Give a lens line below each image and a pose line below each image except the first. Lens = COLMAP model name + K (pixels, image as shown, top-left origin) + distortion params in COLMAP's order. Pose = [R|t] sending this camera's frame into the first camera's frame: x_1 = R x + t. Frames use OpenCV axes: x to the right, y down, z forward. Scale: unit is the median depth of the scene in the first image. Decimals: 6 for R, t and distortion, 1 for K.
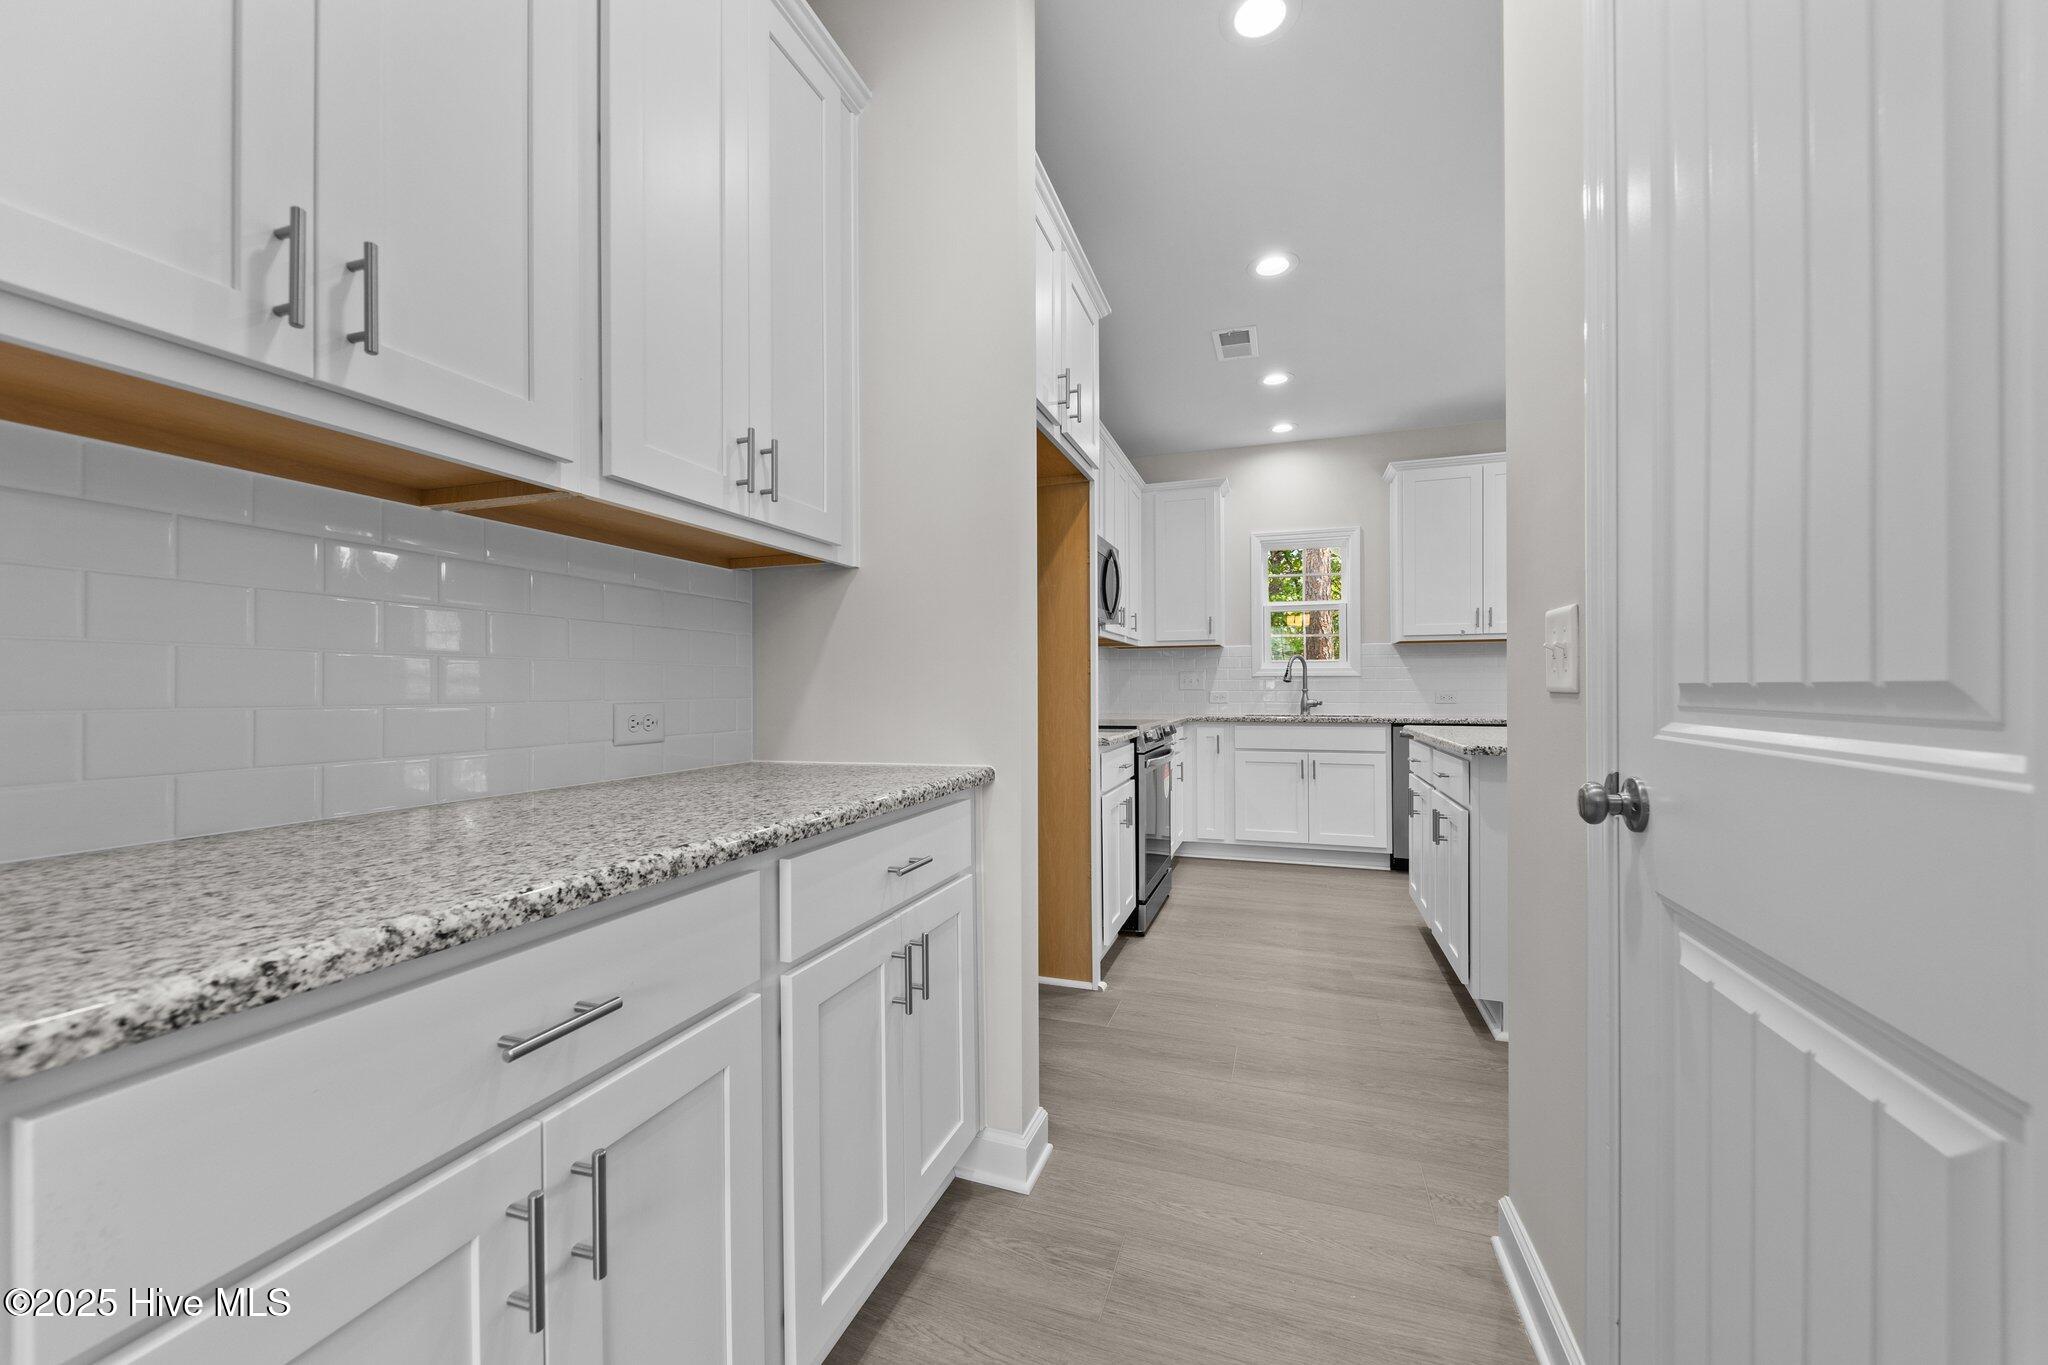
lens RADIAL K [[799.1, 0, 1015.5], [0, 799.1, 687.5], [0, 0, 1]] dist [0.001865, 0.000021]
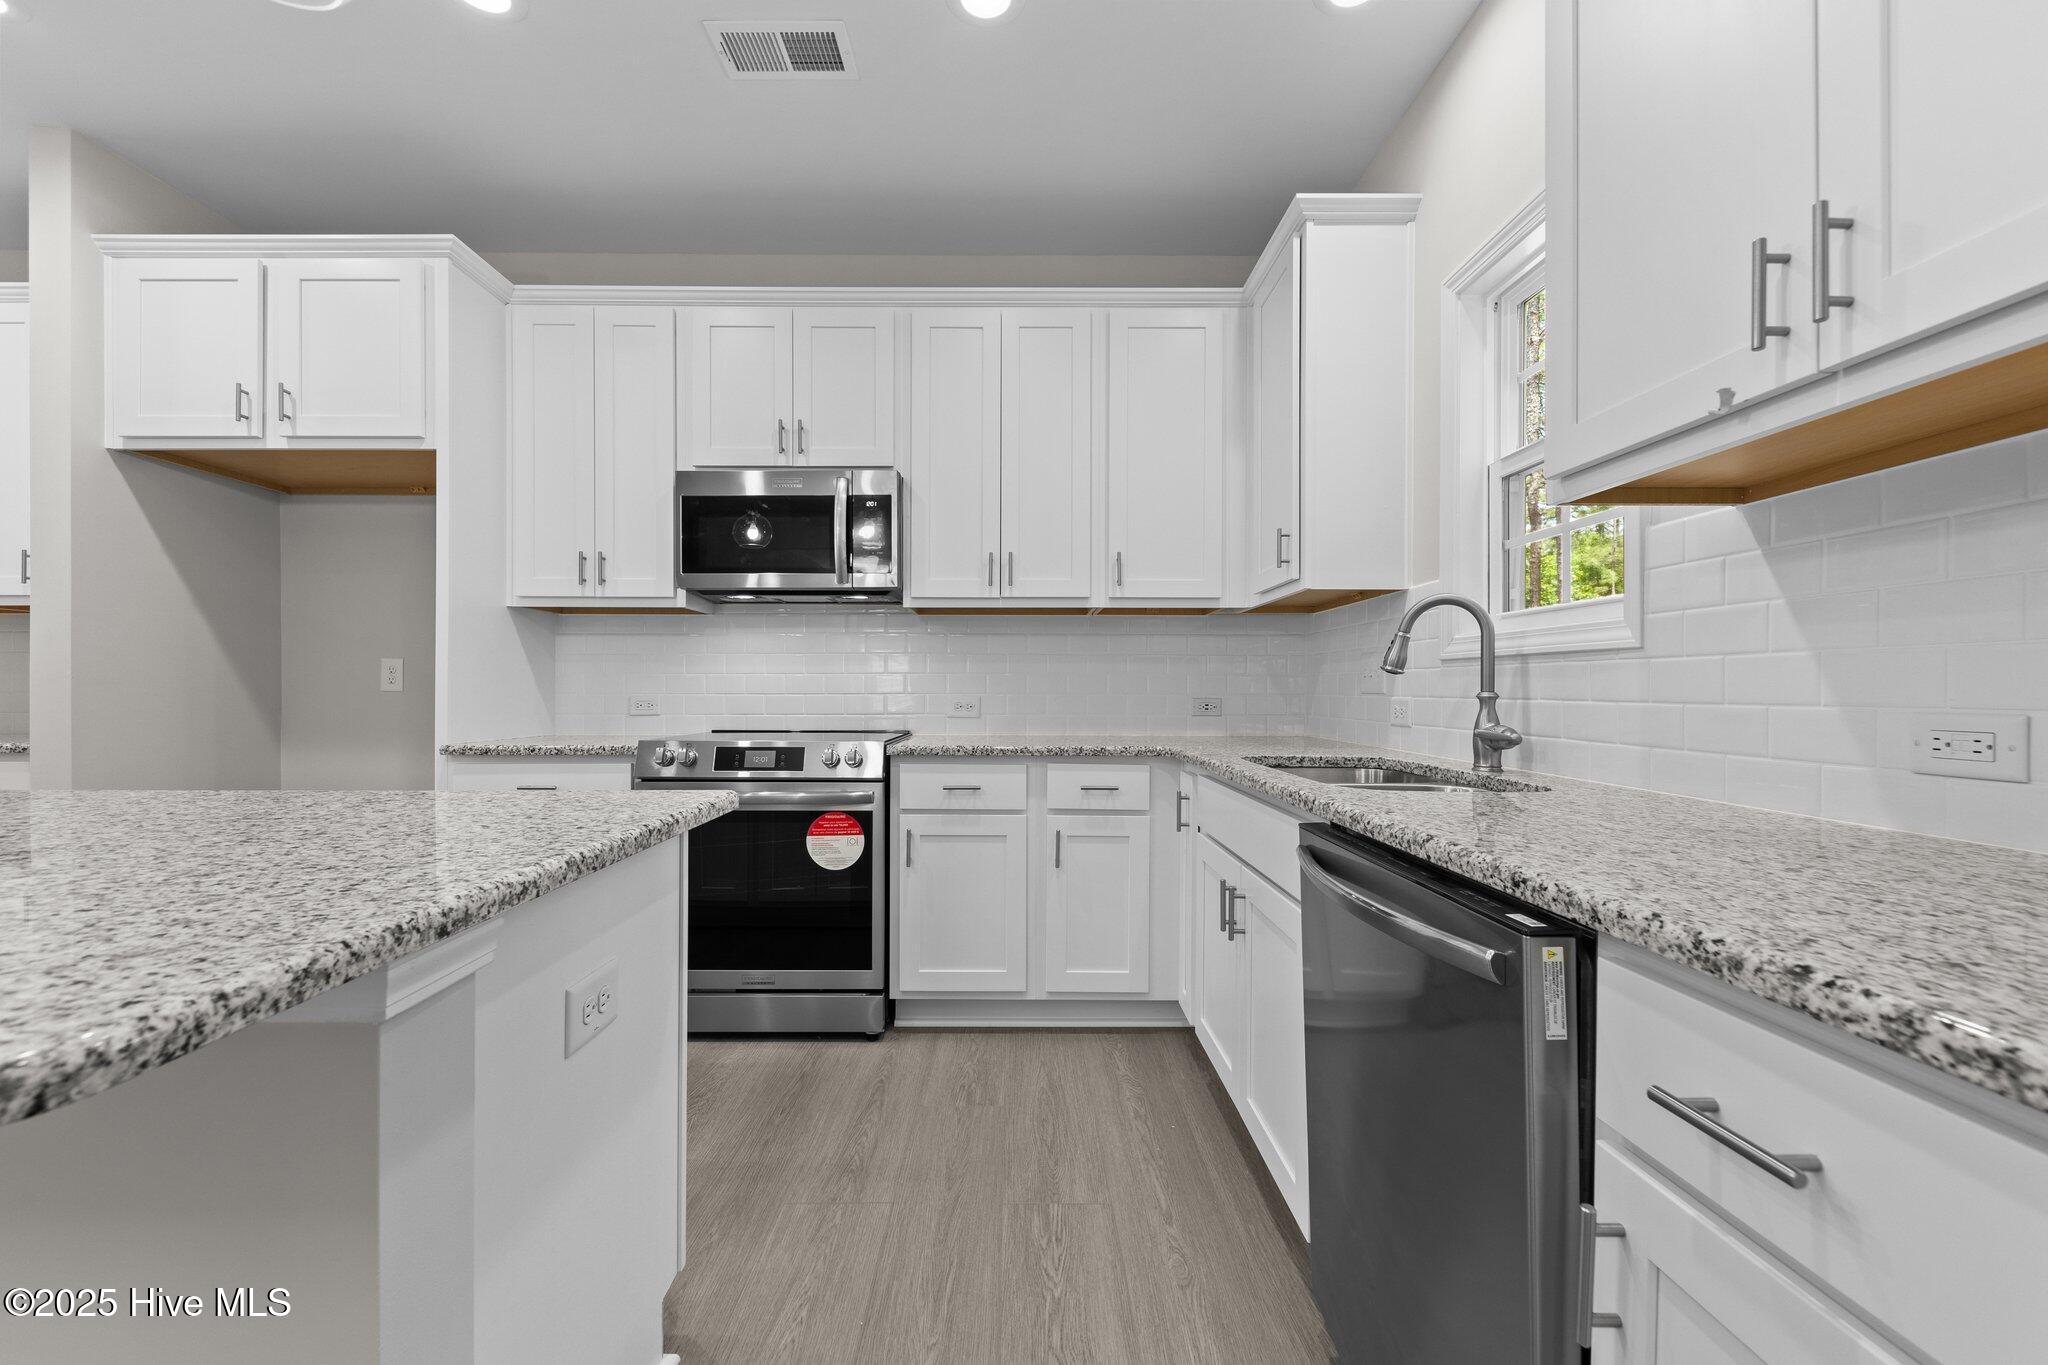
lens RADIAL K [[799.1, 0, 1025.5], [0, 799.1, 686.3], [0, 0, 1]] dist [0.001865, 0.000021]
pose [[0.319444, -0.002638, -0.947602, 0.617324], [0.005303, 0.999985, -0.000996, -0.001910], [0.947590, -0.004708, 0.319453, 0.714154]]
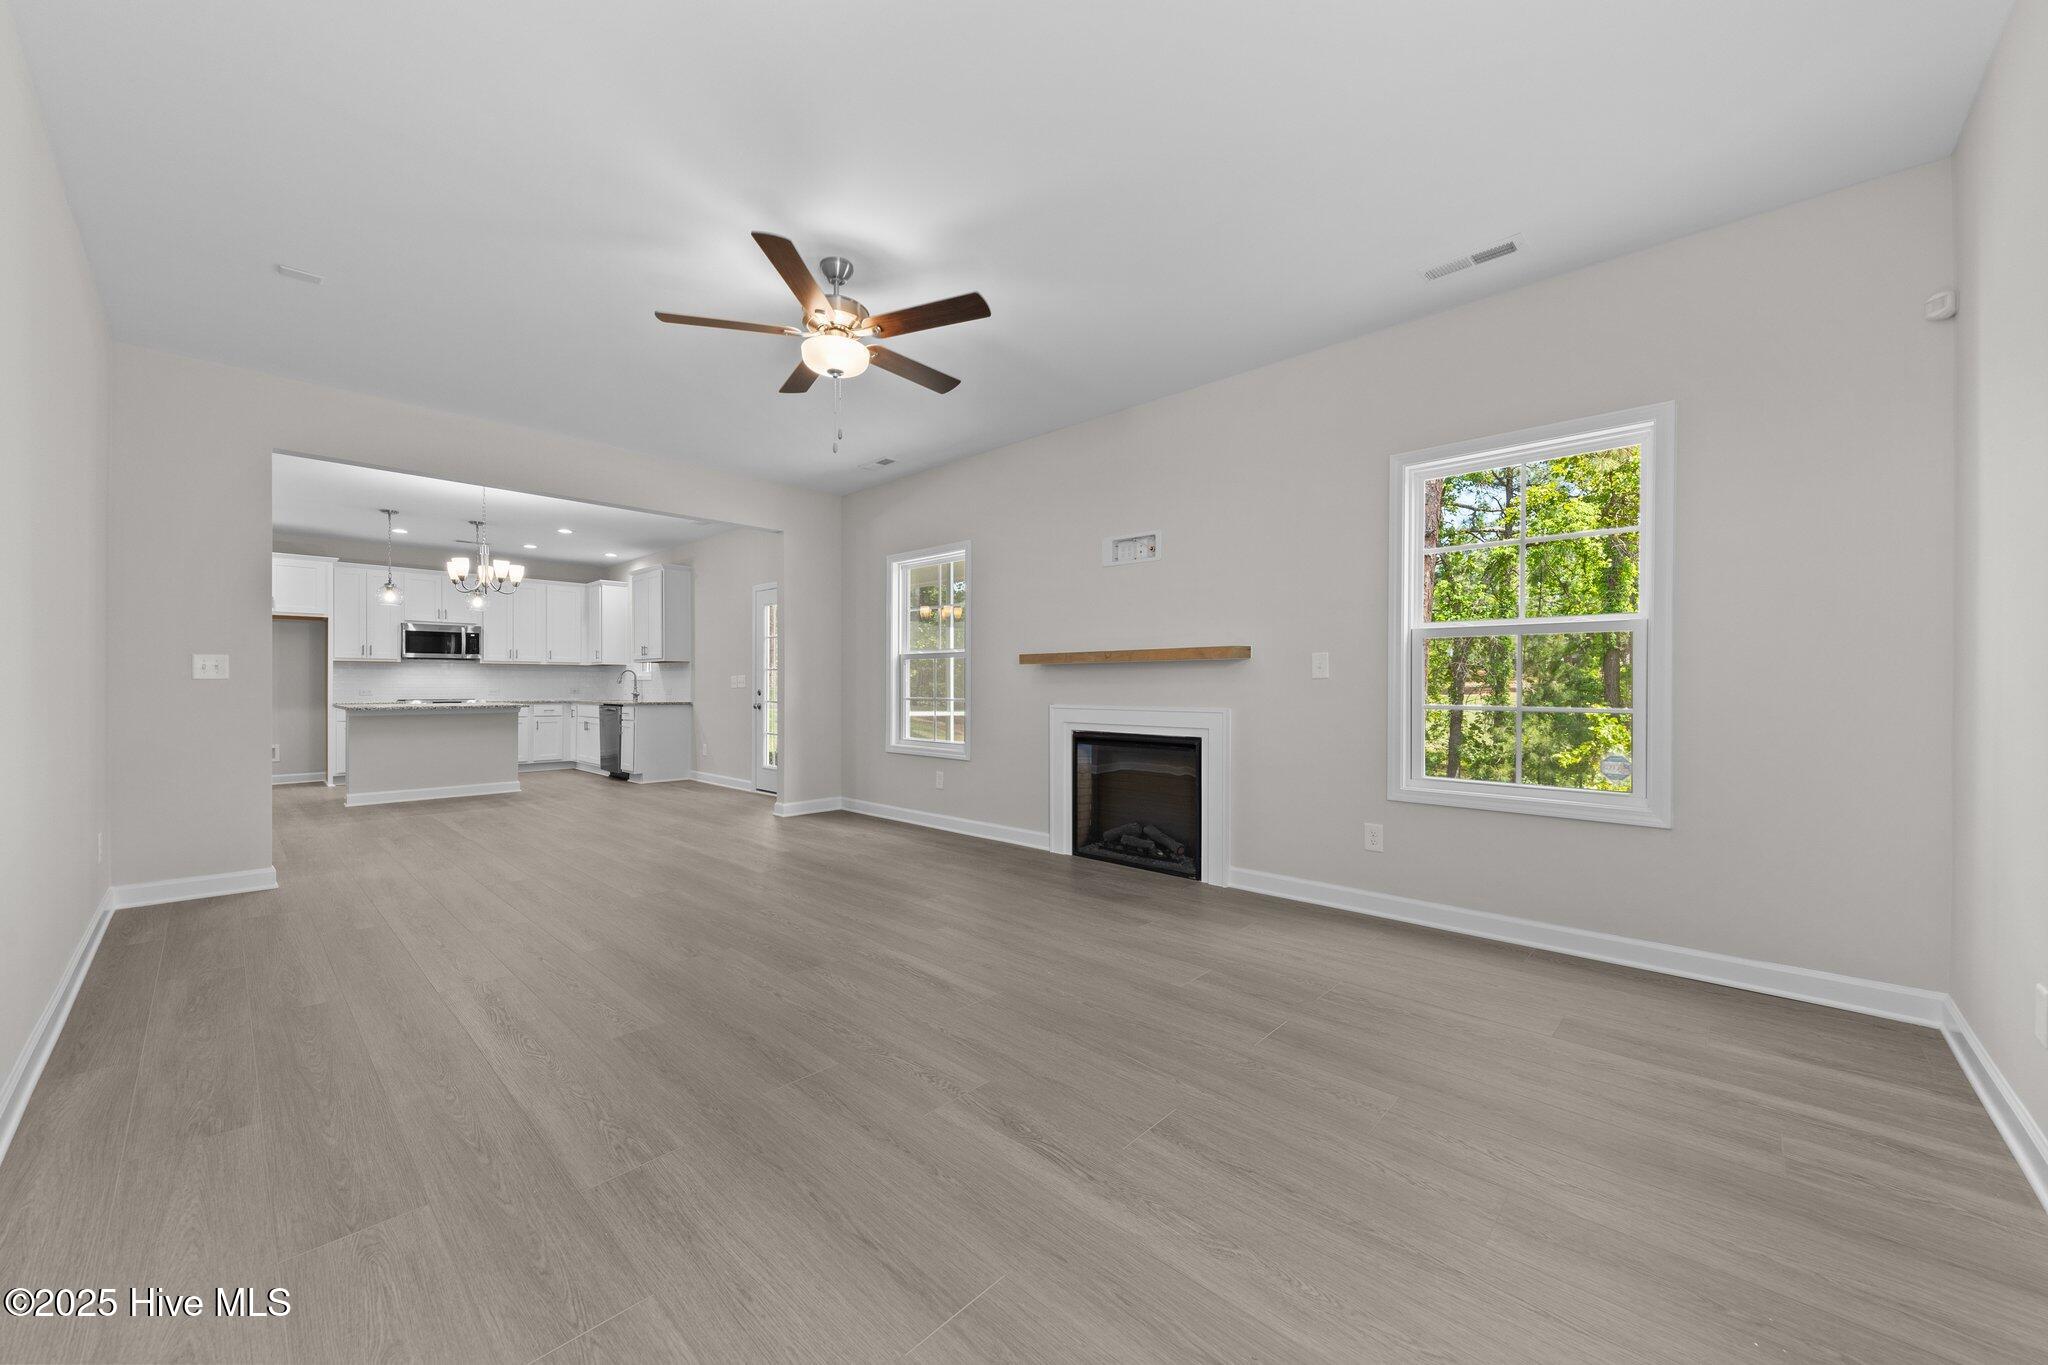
lens RADIAL K [[759.1, 0, 1015.1], [0, 759.1, 684.8], [0, 0, 1]] dist [0.002997, -0.001147]
pose [[0.906343, -0.002947, -0.422533, 1.975182], [0.005120, 0.999979, 0.004008, -0.005906], [0.422512, -0.005797, 0.906339, -0.276675]]
